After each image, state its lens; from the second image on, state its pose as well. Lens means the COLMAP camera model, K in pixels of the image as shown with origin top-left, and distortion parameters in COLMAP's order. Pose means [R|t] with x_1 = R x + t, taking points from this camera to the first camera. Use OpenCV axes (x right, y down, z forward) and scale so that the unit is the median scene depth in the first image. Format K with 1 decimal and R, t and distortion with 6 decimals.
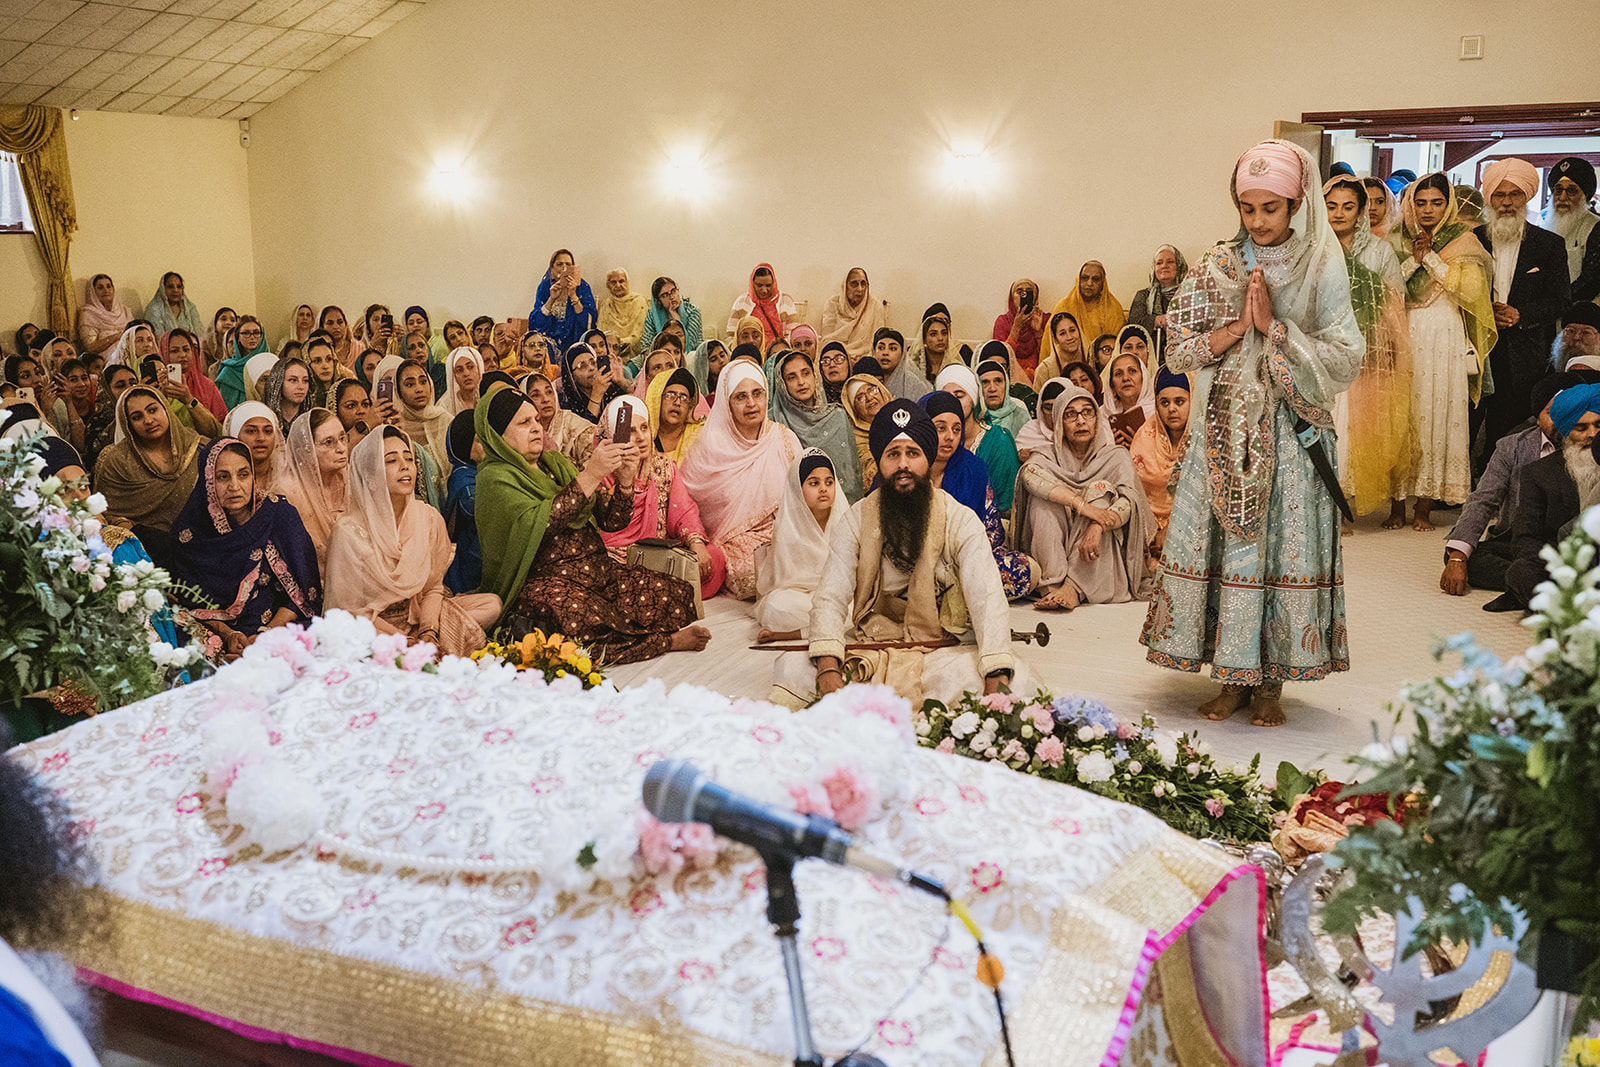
lens RADIAL K [[1590.7, 0, 757.5], [0, 1590.7, 536.8], [0, 0, 1]] dist [-0.031079, 0.092332]
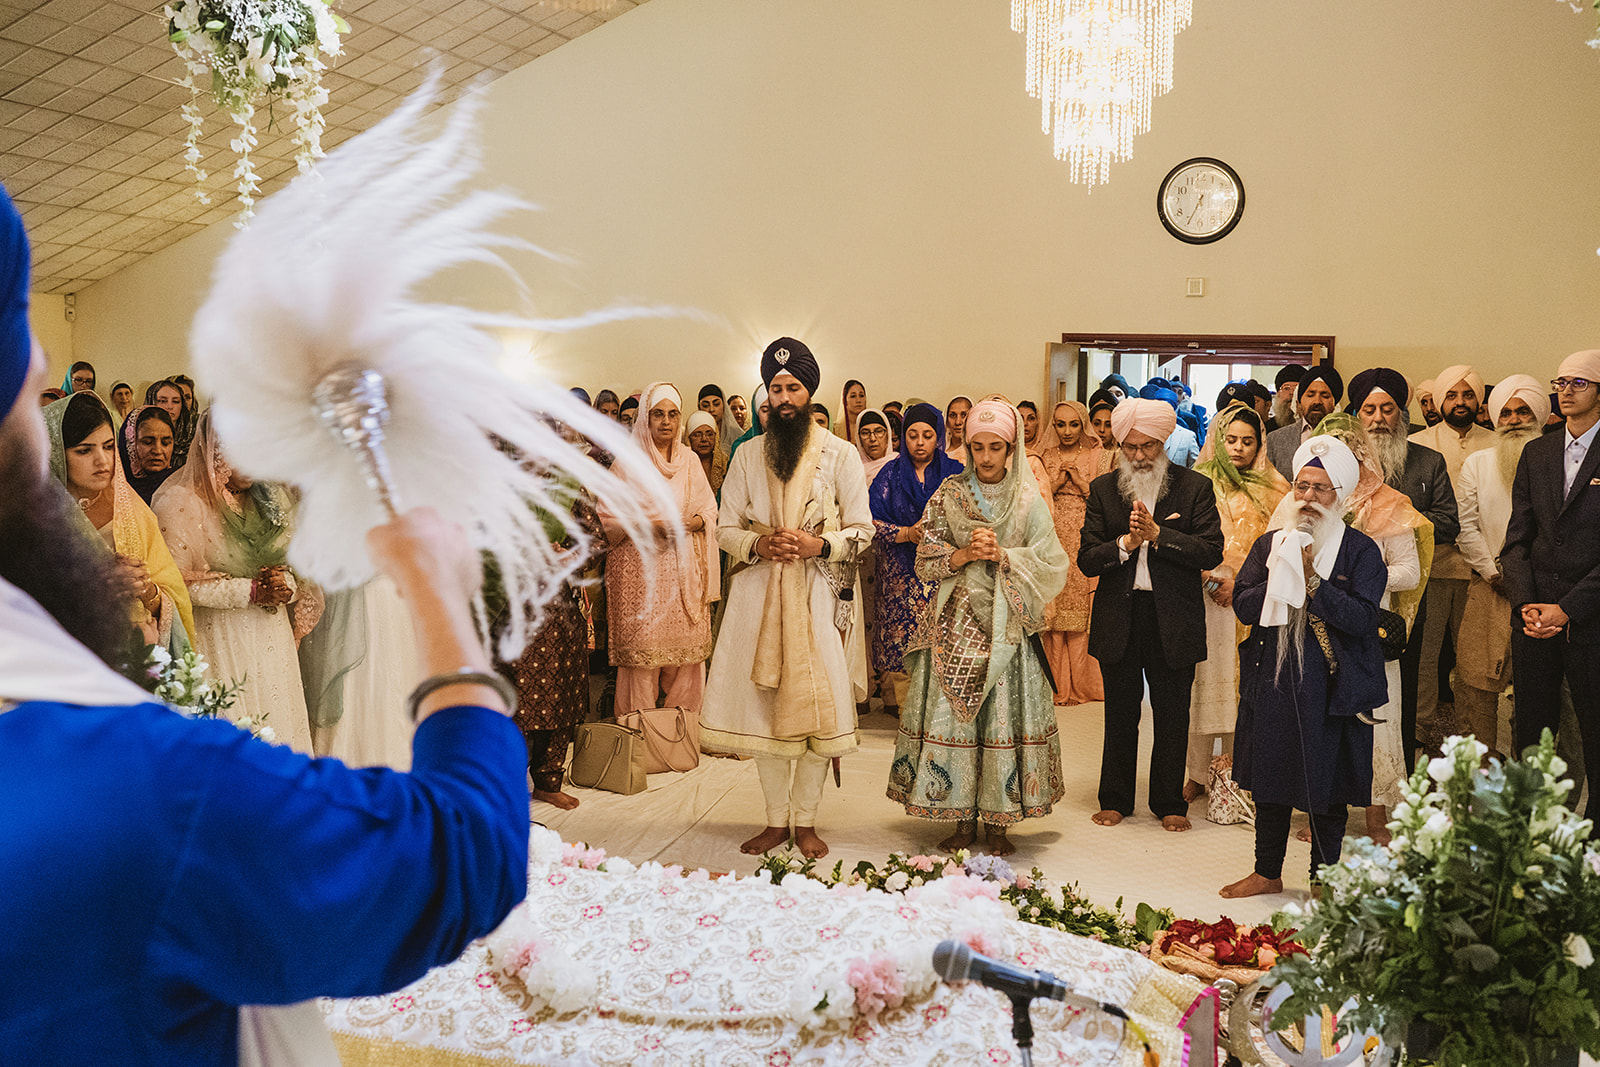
lens RADIAL K [[1590.7, 0, 757.5], [0, 1590.7, 536.8], [0, 0, 1]] dist [-0.031079, 0.092332]
pose [[0.982910, 0.002514, 0.184067, -0.402959], [0.011993, 0.996908, -0.077658, -0.110381], [-0.183694, 0.078538, 0.979841, -0.439501]]
